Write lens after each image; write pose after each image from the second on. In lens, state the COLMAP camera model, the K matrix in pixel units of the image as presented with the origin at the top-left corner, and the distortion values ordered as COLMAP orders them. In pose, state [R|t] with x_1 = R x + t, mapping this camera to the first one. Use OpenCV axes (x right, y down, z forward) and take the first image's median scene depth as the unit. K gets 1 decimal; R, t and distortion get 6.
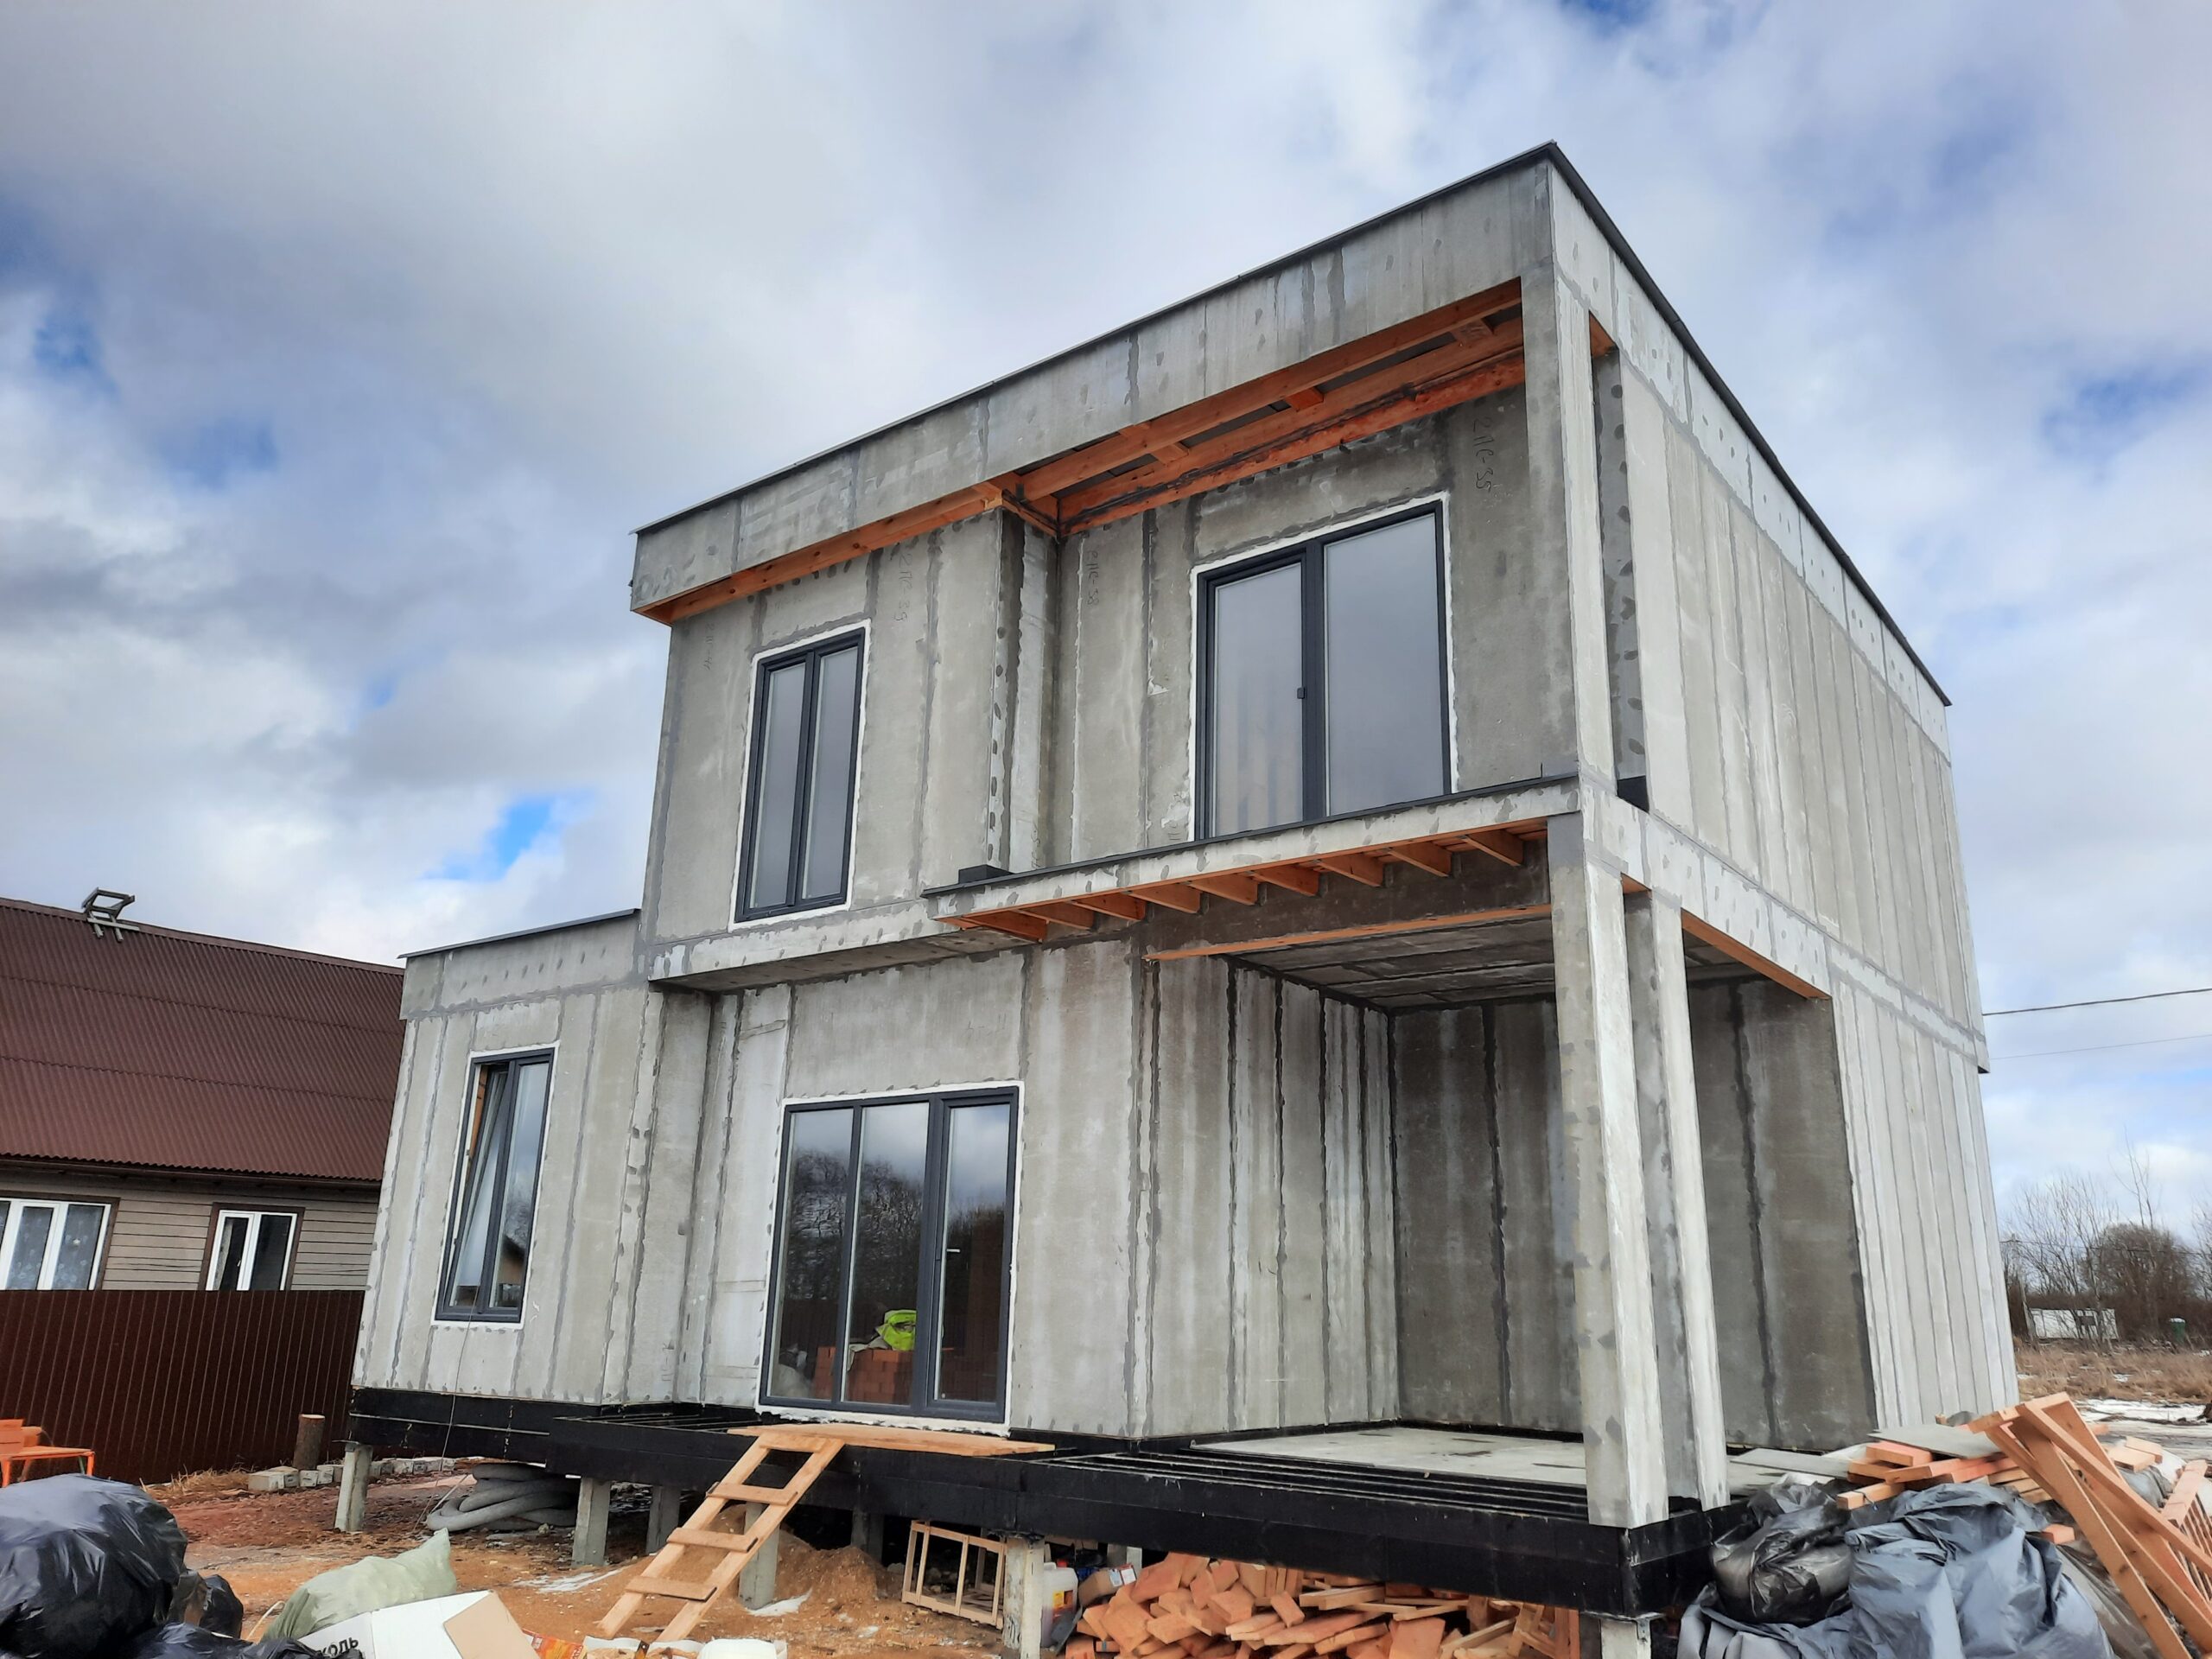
lens RADIAL K [[1599.9, 0, 1131.6], [0, 1599.9, 841.8], [0, 0, 1]] dist [0.092412, -0.108285]
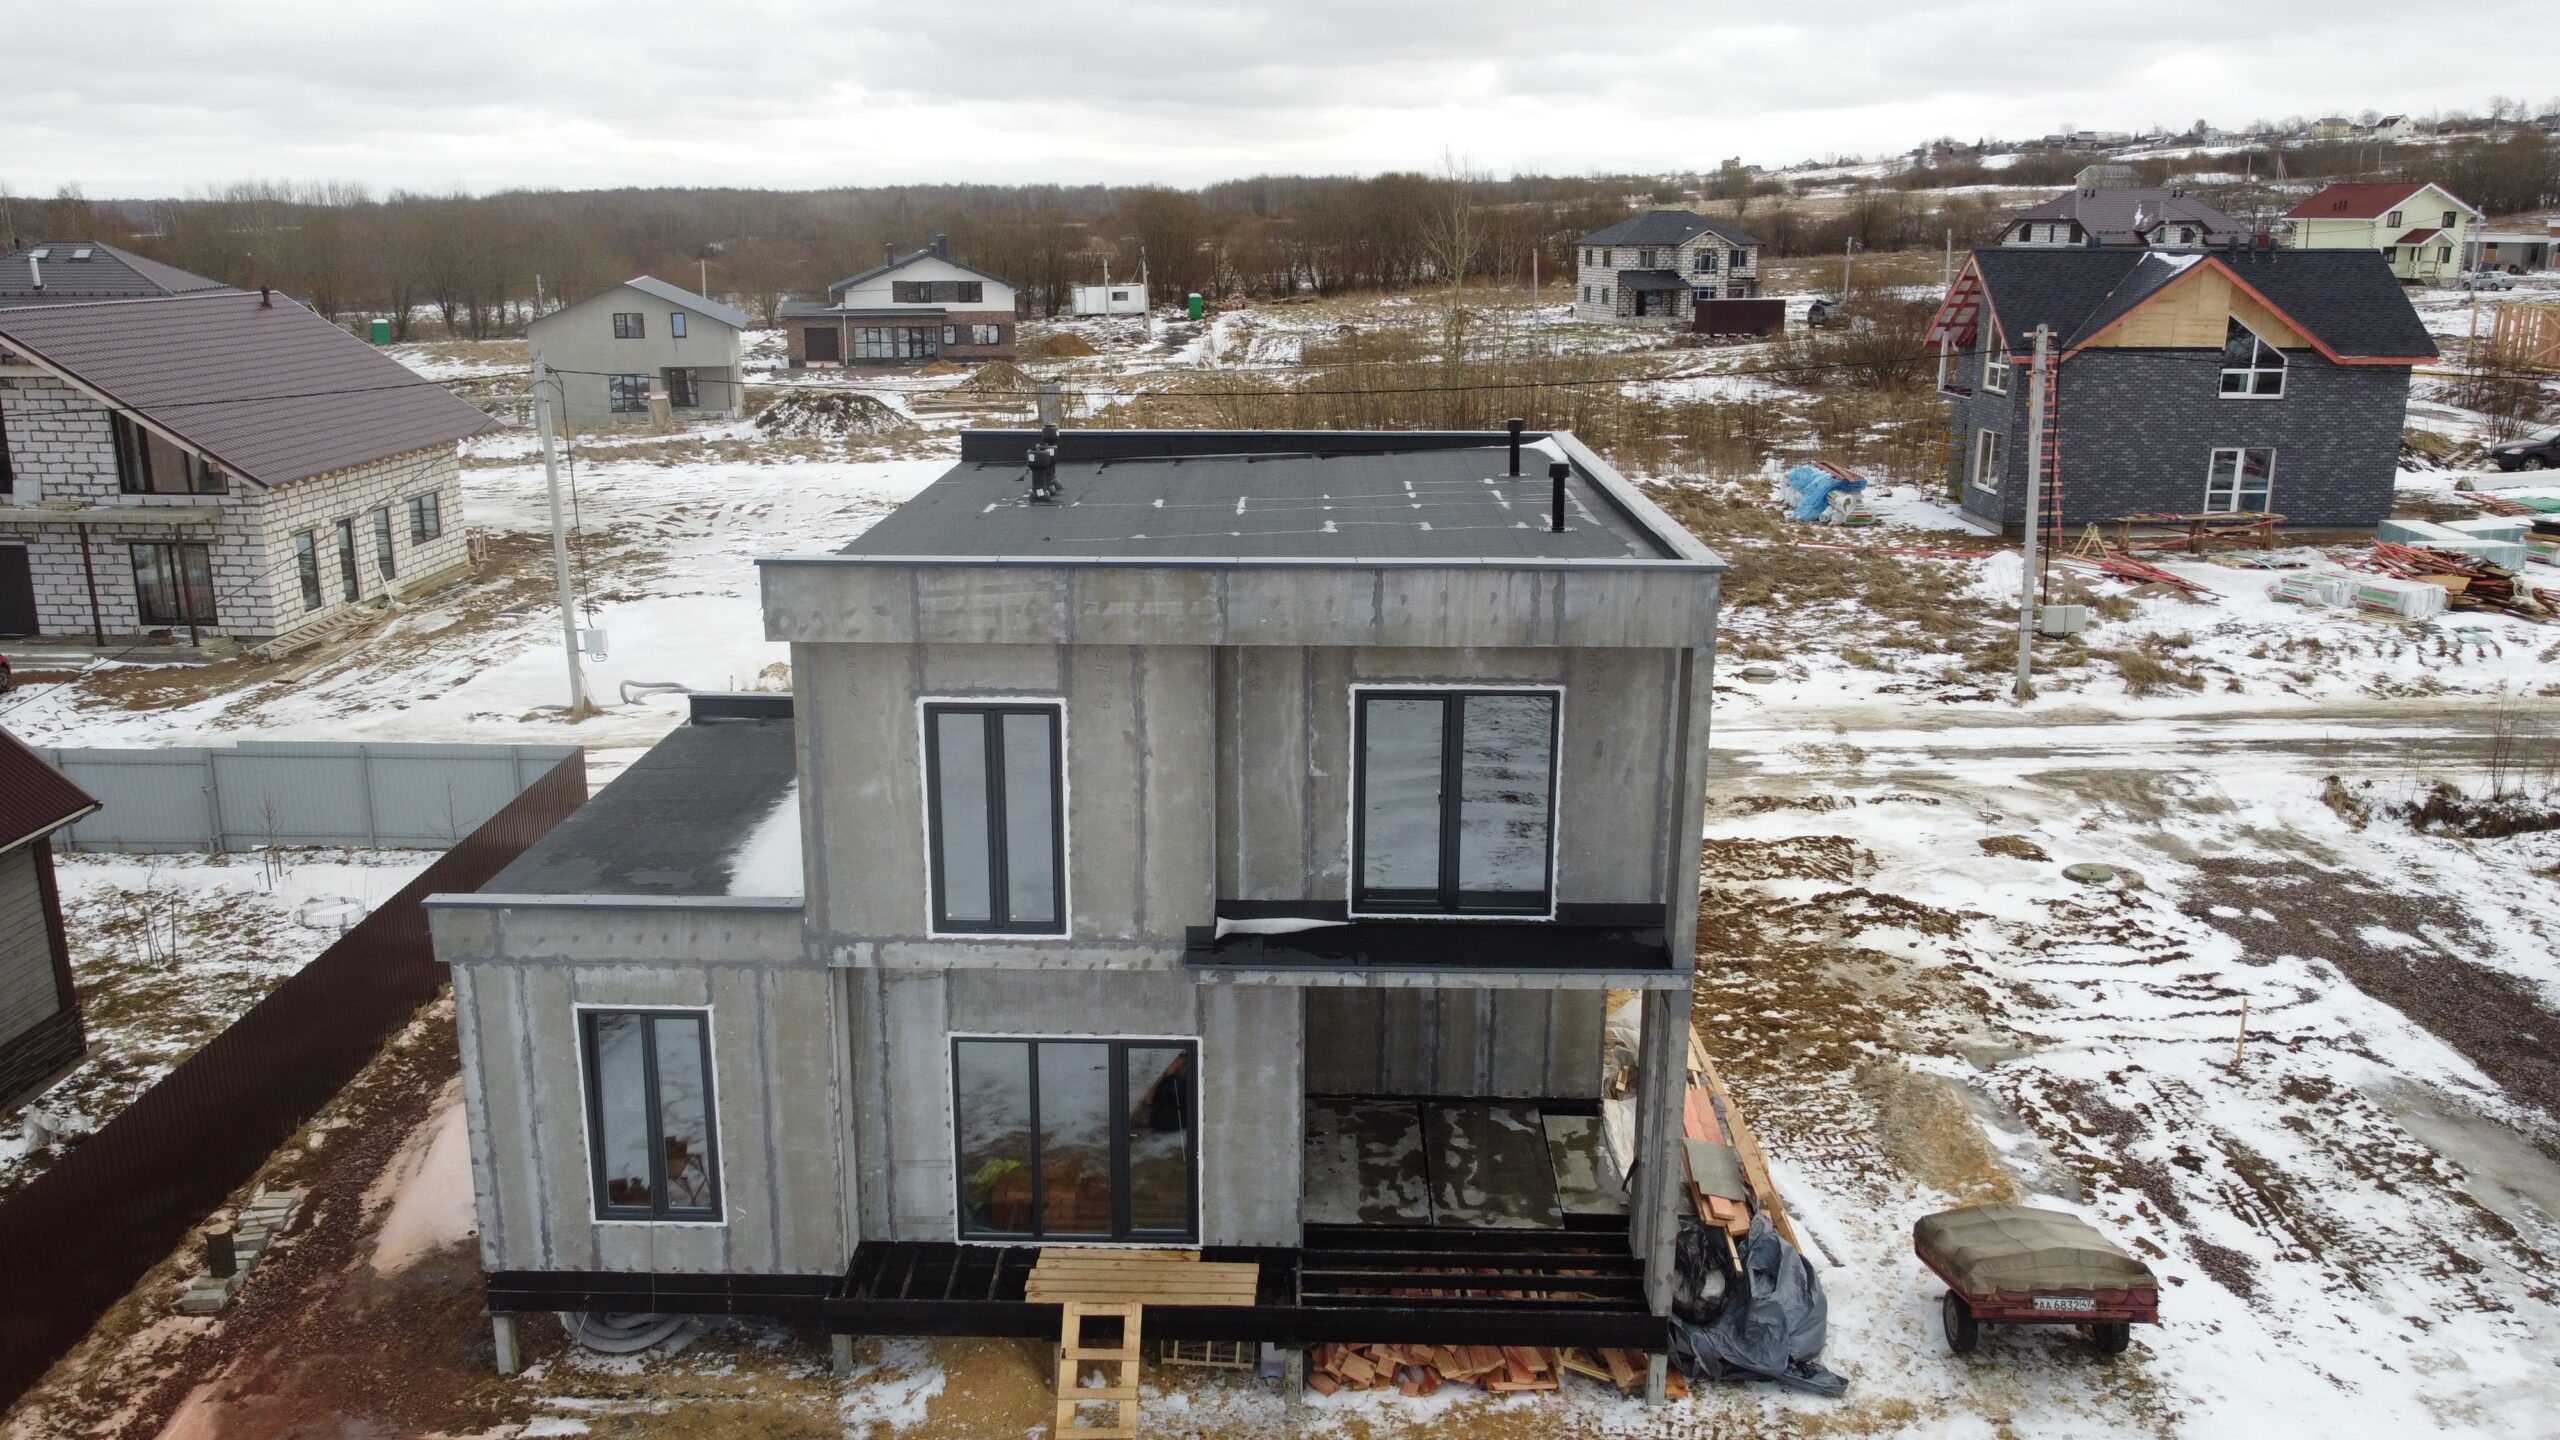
lens RADIAL K [[1924.5, 0, 1262.0], [0, 1924.5, 718.8], [0, 0, 1]] dist [0.011152, -0.007890]
pose [[0.814076, -0.163456, 0.557281, -0.869875], [-0.147085, 0.870262, 0.470118, -0.844435], [-0.561824, -0.464679, 0.684417, -0.040482]]
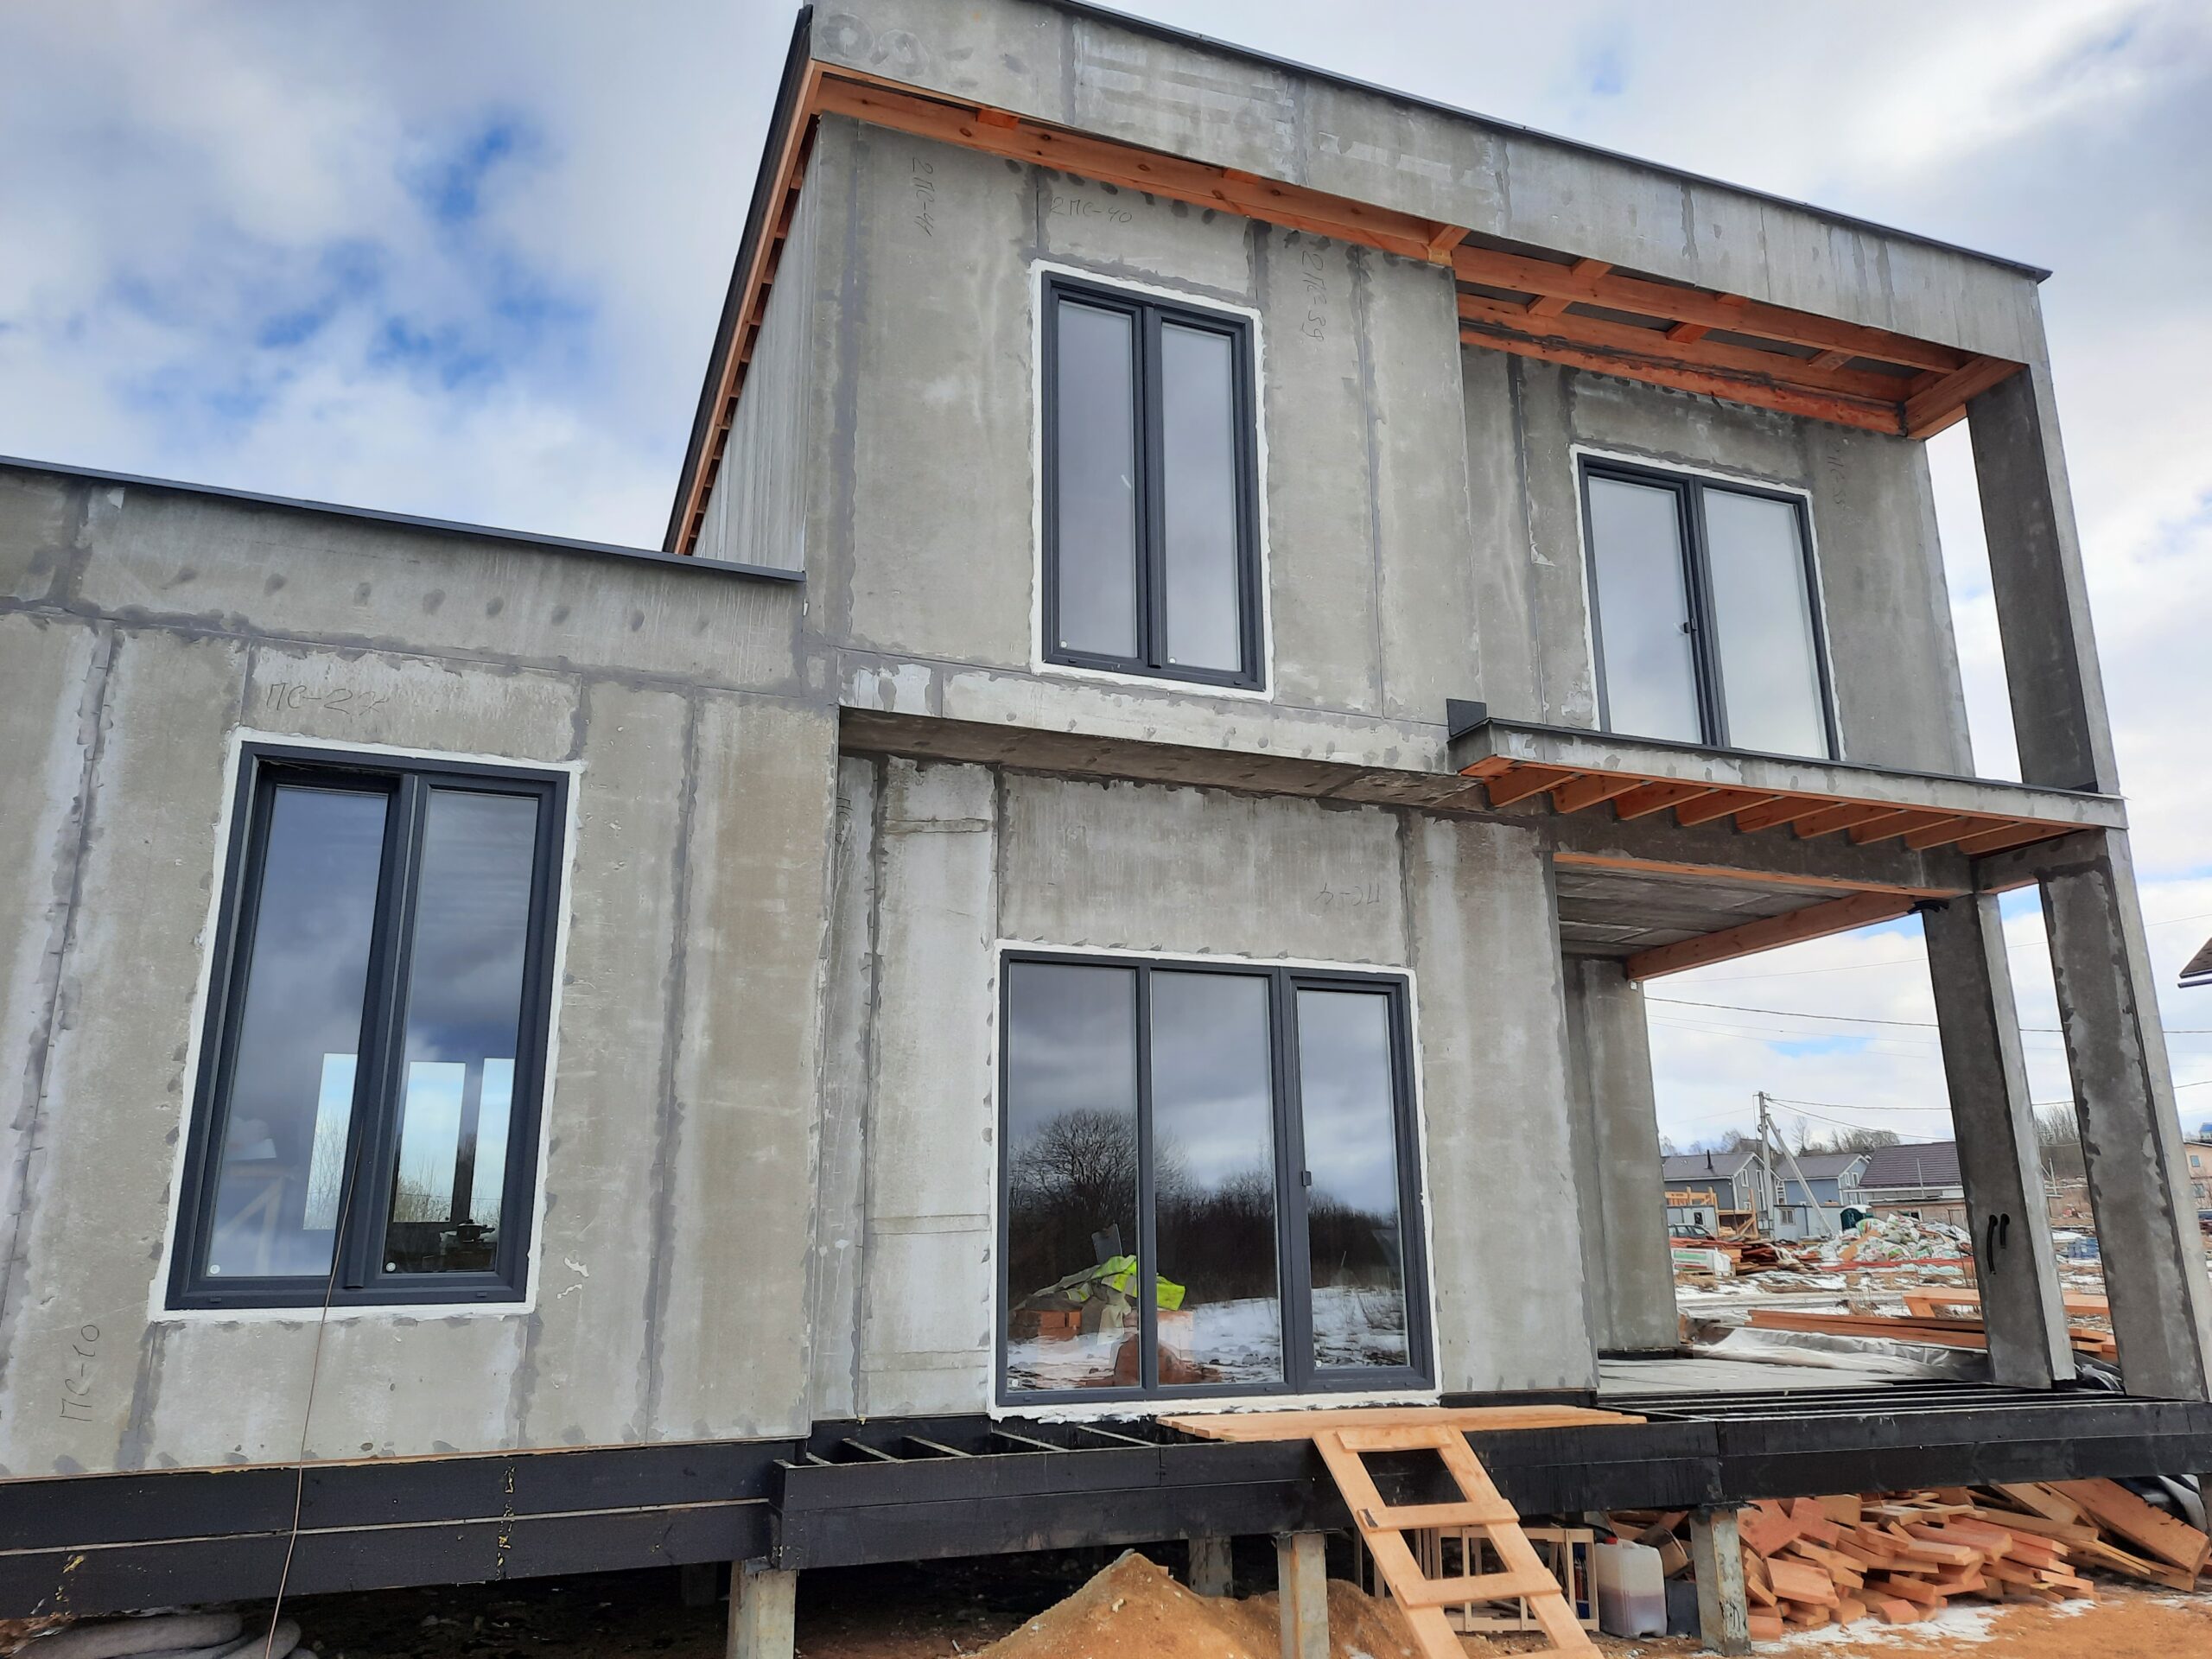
lens RADIAL K [[1594.1, 0, 1128.1], [0, 1594.1, 840.0], [0, 0, 1]] dist [0.088049, -0.090717]
pose [[0.525273, 0.191160, 0.829184, -0.790780], [-0.212292, 0.973067, -0.089848, 0.180521], [-0.824027, -0.128834, 0.551708, 0.652341]]
